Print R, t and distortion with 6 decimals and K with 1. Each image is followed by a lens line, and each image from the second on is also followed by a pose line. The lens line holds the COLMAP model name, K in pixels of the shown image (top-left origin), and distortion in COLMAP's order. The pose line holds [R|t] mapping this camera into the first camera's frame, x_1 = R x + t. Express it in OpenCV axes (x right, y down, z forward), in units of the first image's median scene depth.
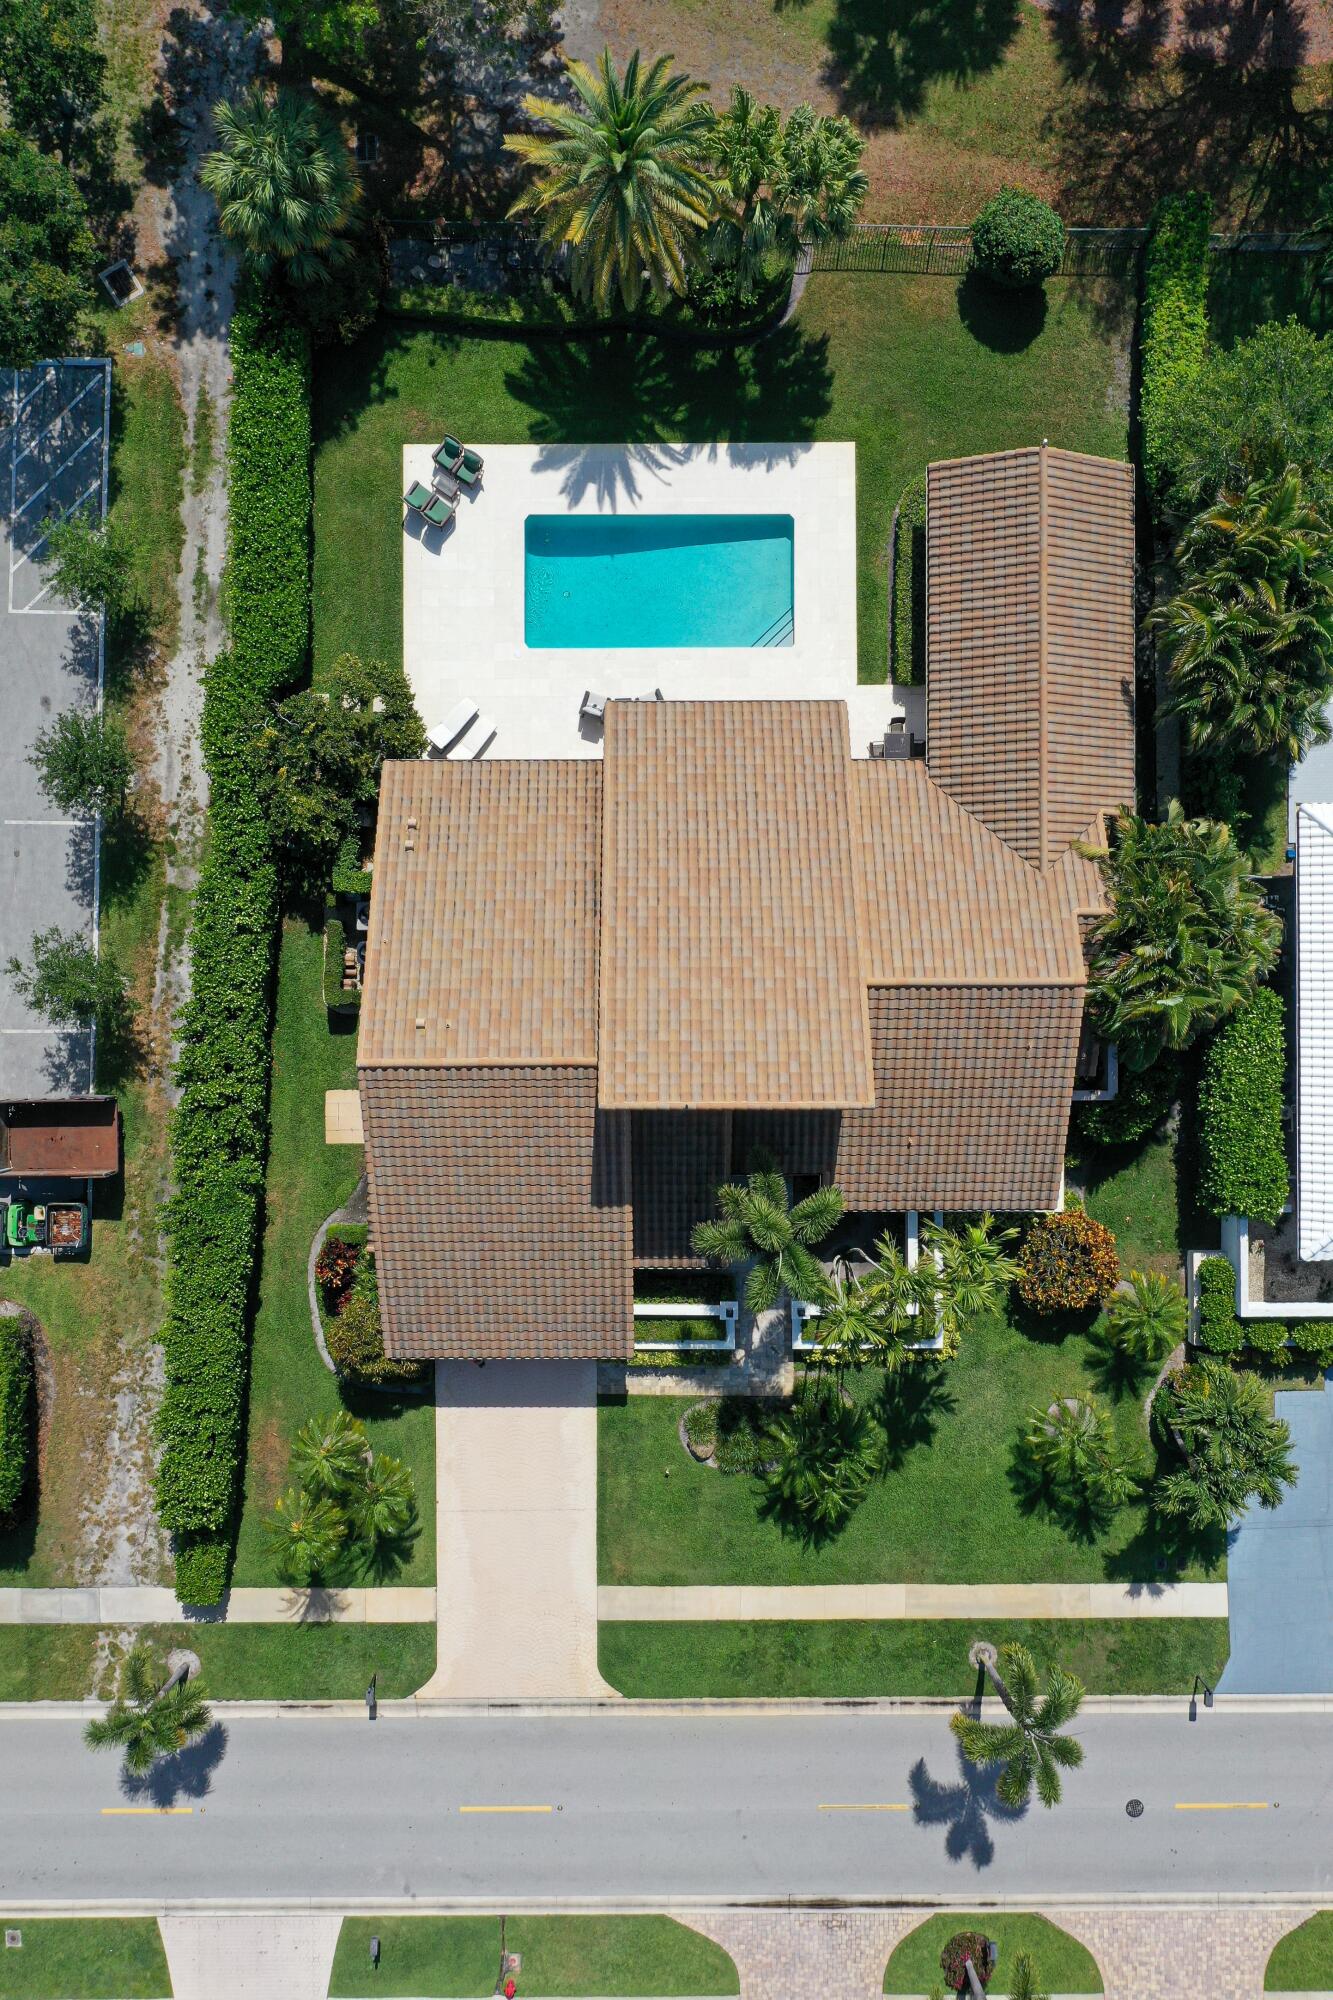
lens RADIAL K [[1581.3, 0, 666.3], [0, 1581.3, 990.9], [0, 0, 1]] dist [-0.007004, 0.005060]
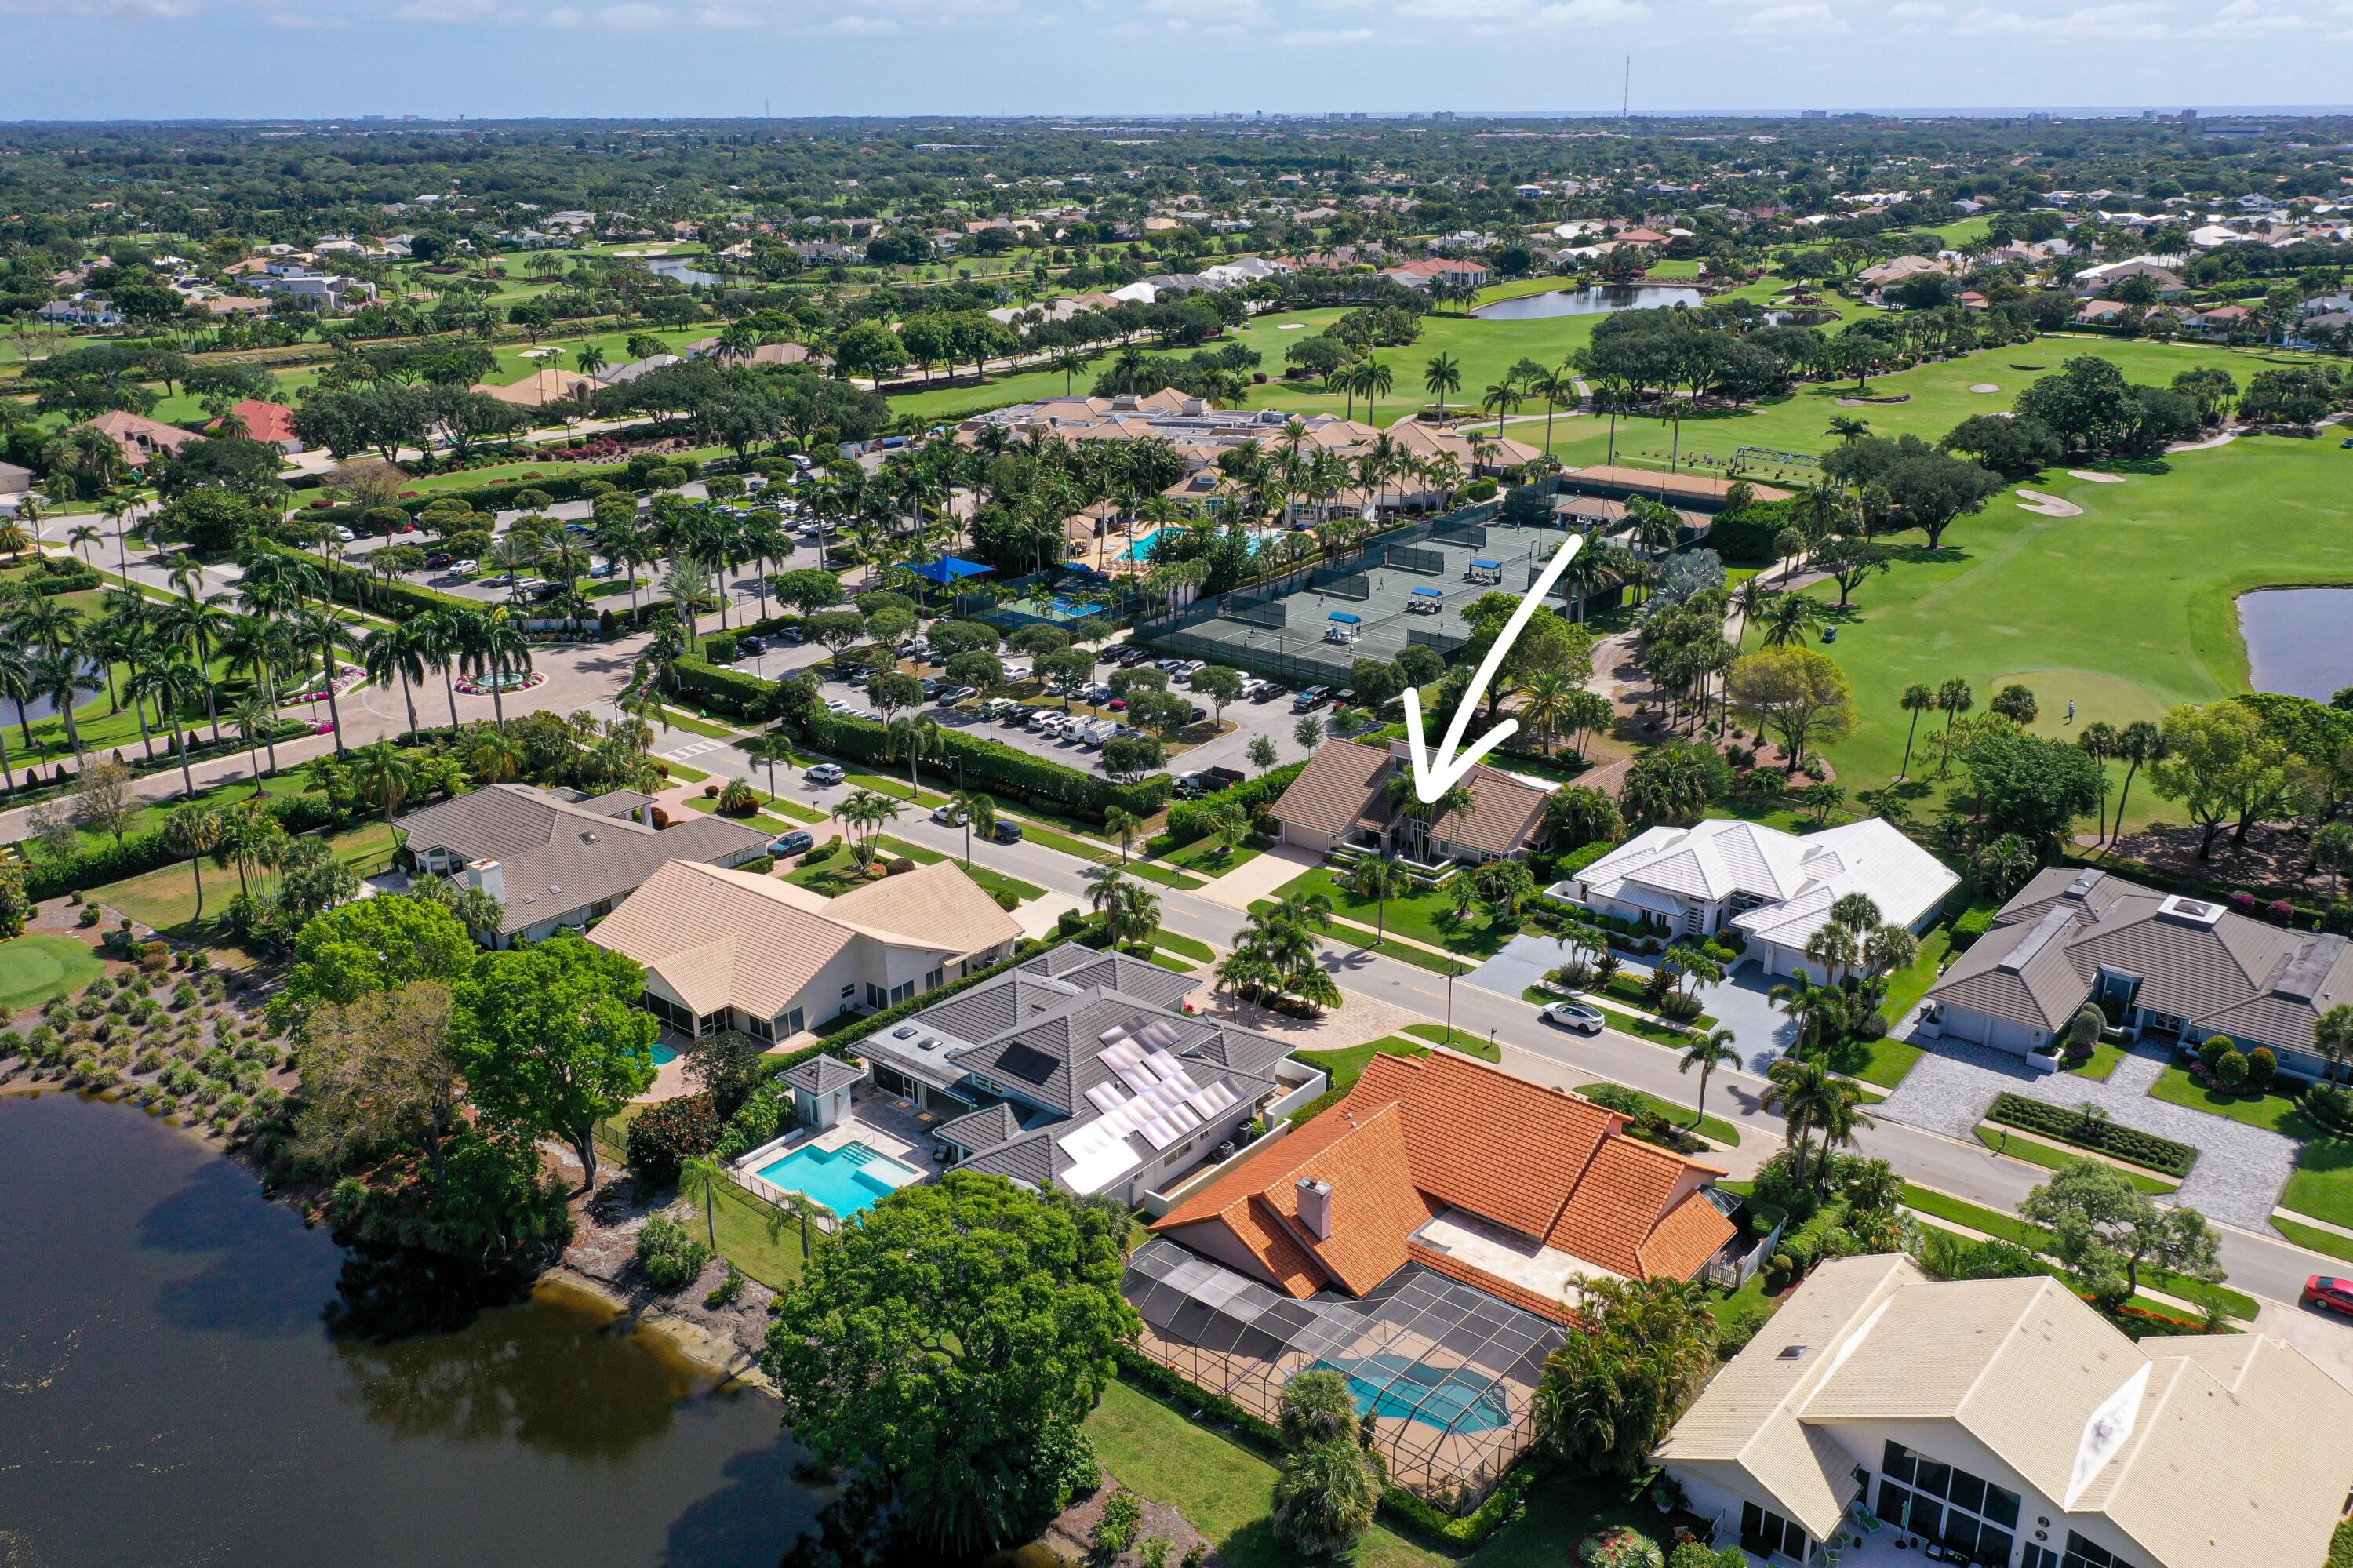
lens RADIAL K [[1890.5, 0, 1186.7], [0, 1890.5, 783.1], [0, 0, 1]] dist [-0.004114, 0.007547]
pose [[0.762845, 0.210707, -0.611285, 1.665496], [-0.646511, 0.262484, -0.716328, 2.576560], [0.009517, 0.941650, 0.336459, -0.179229]]
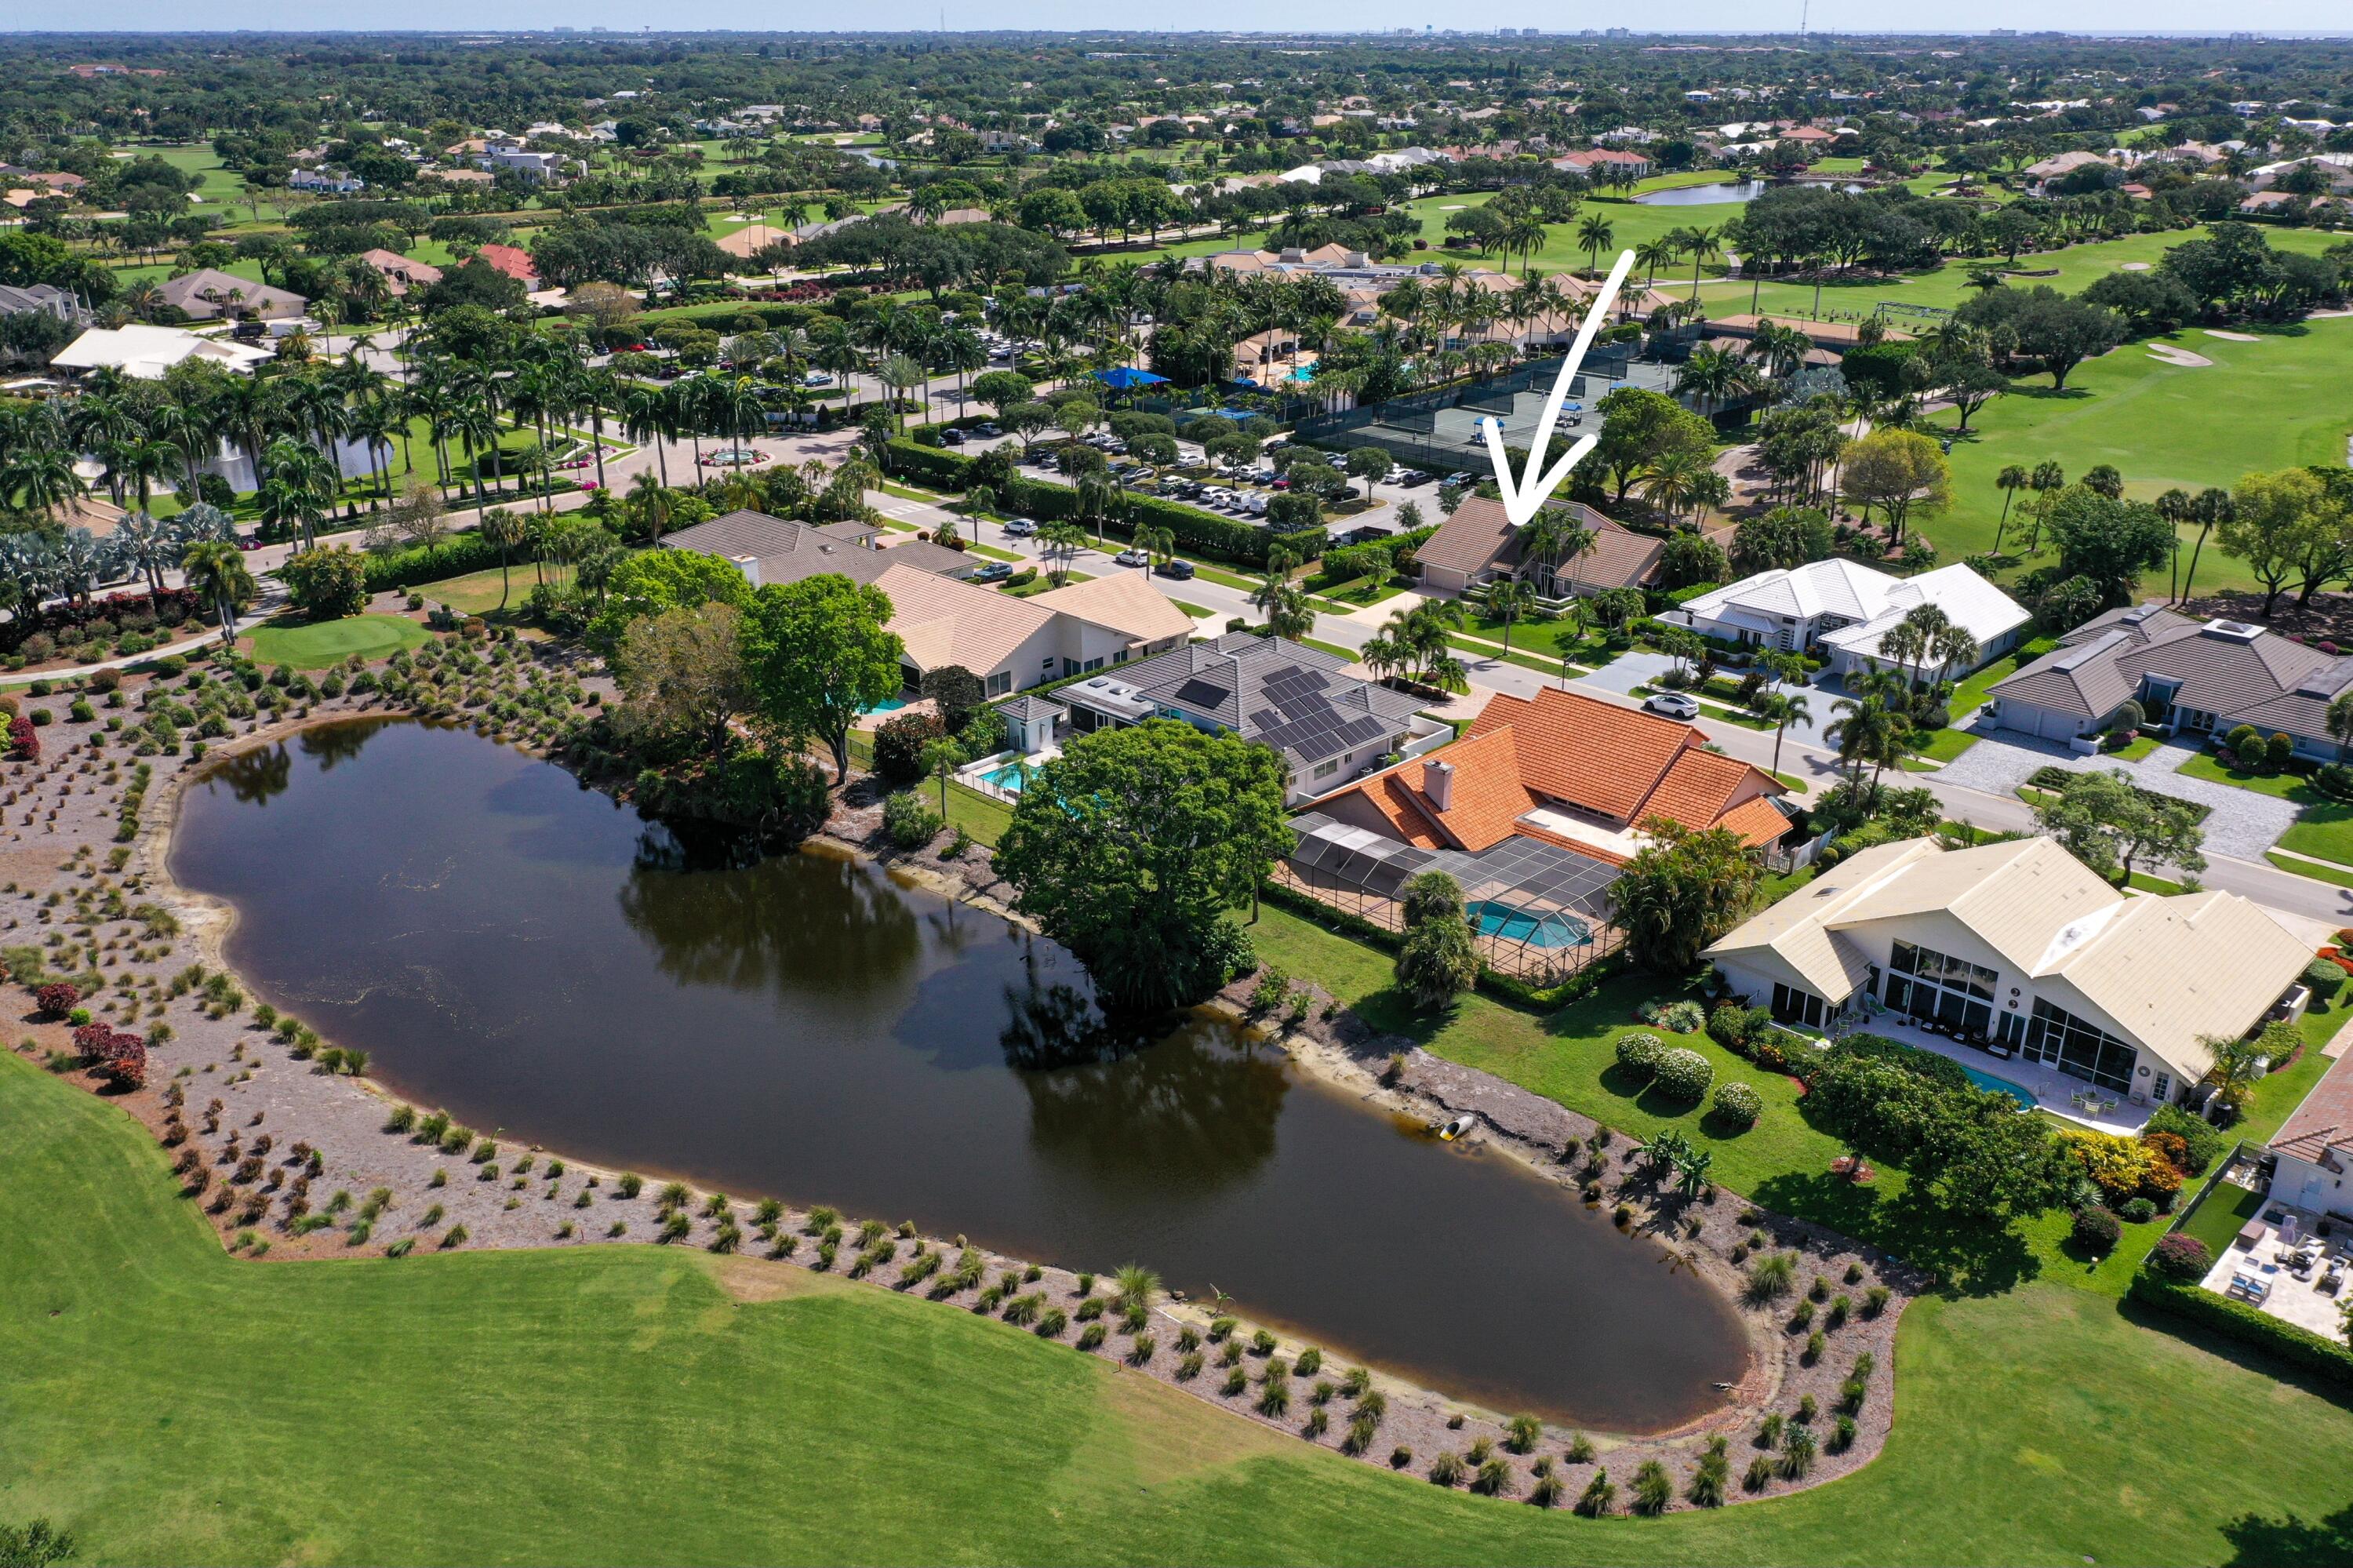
lens RADIAL K [[1860.5, 0, 1184.6], [0, 1860.5, 789.6], [0, 0, 1]] dist [-0.007004, 0.005060]
pose [[0.704964, 0.267359, -0.656921, 1.974476], [-0.709235, 0.270313, -0.651089, 2.953548], [0.003500, 0.924905, 0.380181, 0.001886]]
